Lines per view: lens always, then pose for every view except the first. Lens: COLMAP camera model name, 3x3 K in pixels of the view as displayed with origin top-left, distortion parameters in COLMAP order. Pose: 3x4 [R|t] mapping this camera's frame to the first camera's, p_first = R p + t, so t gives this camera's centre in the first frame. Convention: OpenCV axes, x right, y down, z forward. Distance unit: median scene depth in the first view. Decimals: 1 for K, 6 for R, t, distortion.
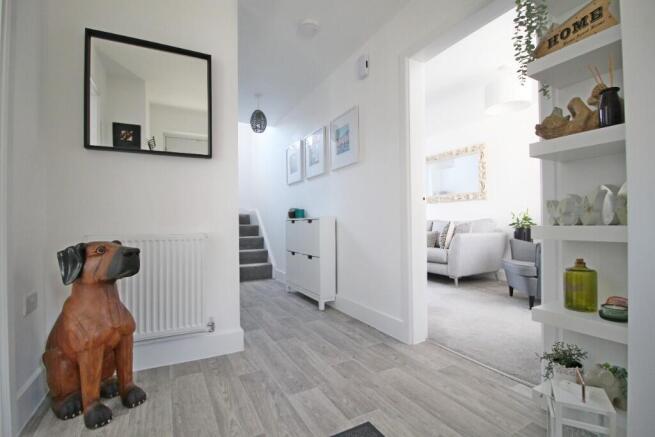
lens RADIAL K [[309.5, 0, 329.4], [0, 309.5, 216.8], [0, 0, 1]] dist [-0.004652, -0.000402]
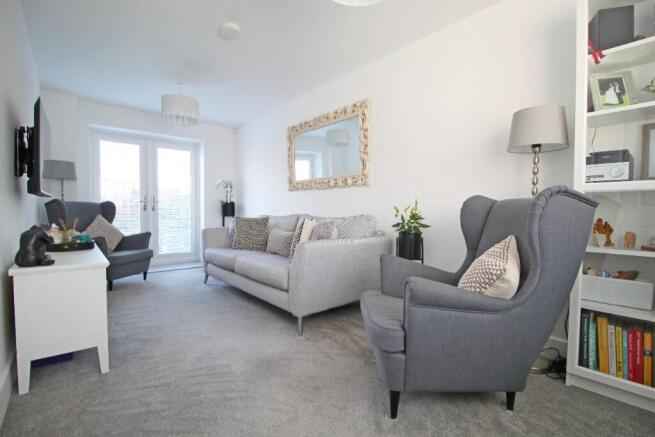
lens RADIAL K [[309.5, 0, 326.4], [0, 309.5, 217.4], [0, 0, 1]] dist [-0.004652, -0.000402]
pose [[0.980132, 0.014968, 0.197779, 0.313188], [-0.022319, 0.999138, 0.034993, -0.009839], [-0.197085, -0.038712, 0.979622, 0.392892]]
